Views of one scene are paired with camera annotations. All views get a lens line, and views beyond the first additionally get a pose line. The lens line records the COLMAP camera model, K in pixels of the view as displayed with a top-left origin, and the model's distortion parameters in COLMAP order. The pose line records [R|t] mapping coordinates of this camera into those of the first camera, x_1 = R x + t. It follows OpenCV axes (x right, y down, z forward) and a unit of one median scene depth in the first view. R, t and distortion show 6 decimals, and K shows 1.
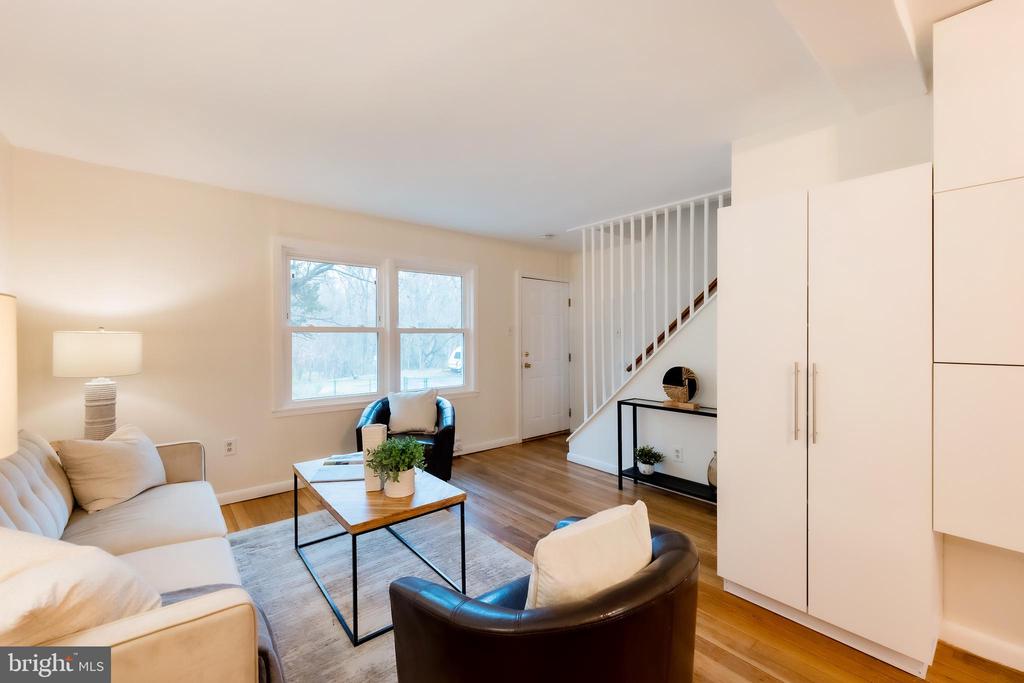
lens RADIAL K [[433.5, 0, 510.7], [0, 433.5, 336.2], [0, 0, 1]] dist [-0.000208, -0.000046]
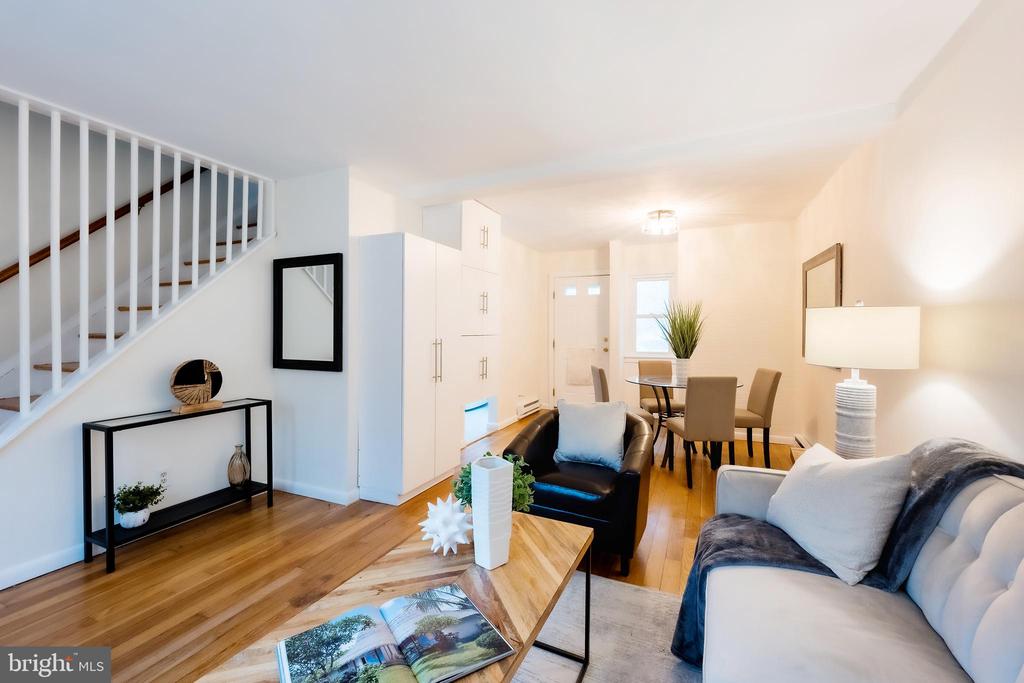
lens RADIAL K [[427.9, 0, 508.8], [0, 427.9, 331.0], [0, 0, 1]] dist [-0.000231, -0.000070]
pose [[-0.427595, -0.005544, 0.903954, -0.573918], [-0.002143, 0.999985, 0.005120, 0.012023], [-0.903968, 0.000252, -0.427600, 0.816332]]
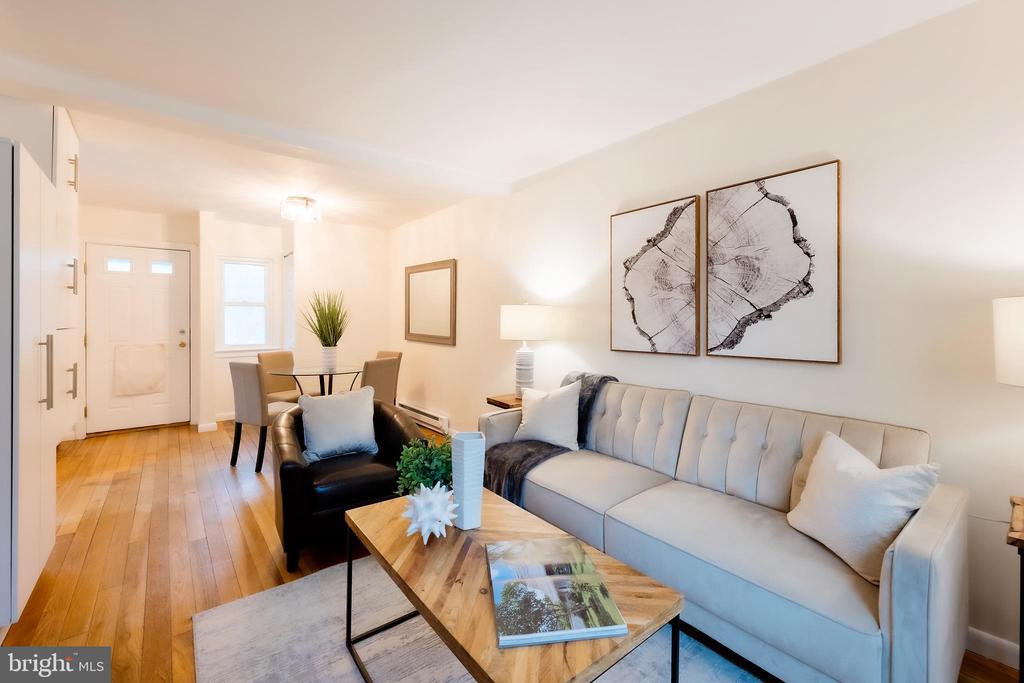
lens RADIAL K [[428.8, 0, 526.3], [0, 428.8, 320.9], [0, 0, 1]] dist [-0.000020, 0.000059]
pose [[-0.999993, 0.001062, -0.003641, -0.268907], [0.001045, 0.999988, 0.004711, 0.014051], [0.003646, 0.004707, -0.999982, 1.107789]]
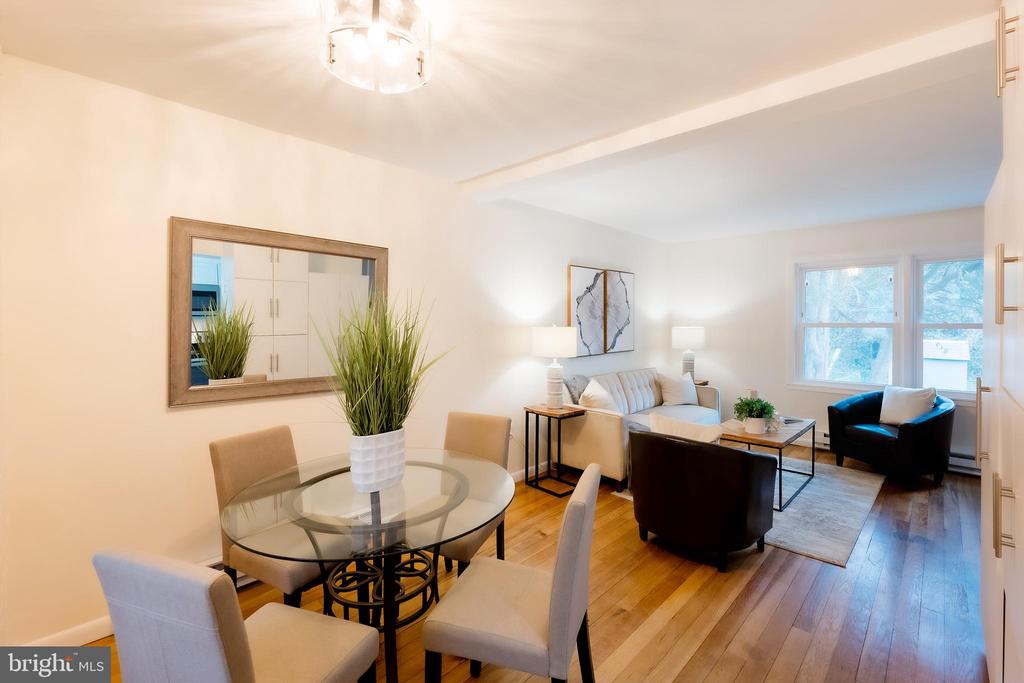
lens RADIAL K [[451.5, 0, 490.1], [0, 451.5, 322.8], [0, 0, 1]] dist [0.000484, 0.000013]
pose [[0.083928, 0.007501, -0.996444, 0.828256], [-0.001573, 0.999971, 0.007396, -0.032888], [0.996471, 0.000947, 0.083937, -0.071481]]
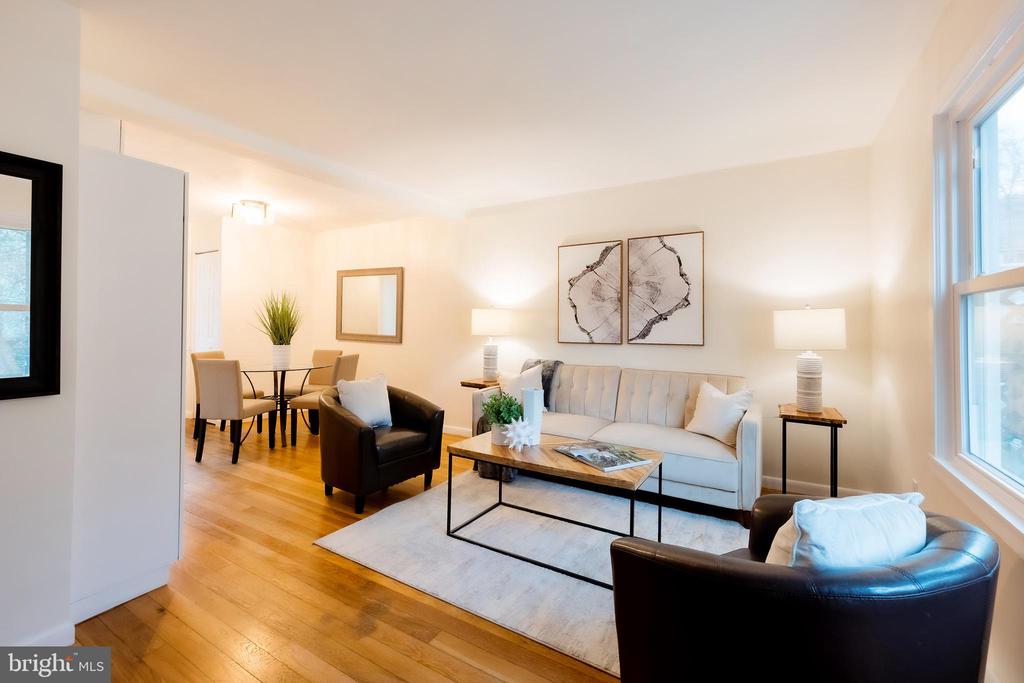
lens RADIAL K [[428.8, 0, 526.3], [0, 428.8, 320.9], [0, 0, 1]] dist [-0.000020, 0.000059]
pose [[-0.939054, -0.007149, -0.343696, 0.049460], [-0.005657, 0.999970, -0.005345, 0.023235], [0.343723, -0.003075, -0.939066, 1.343601]]
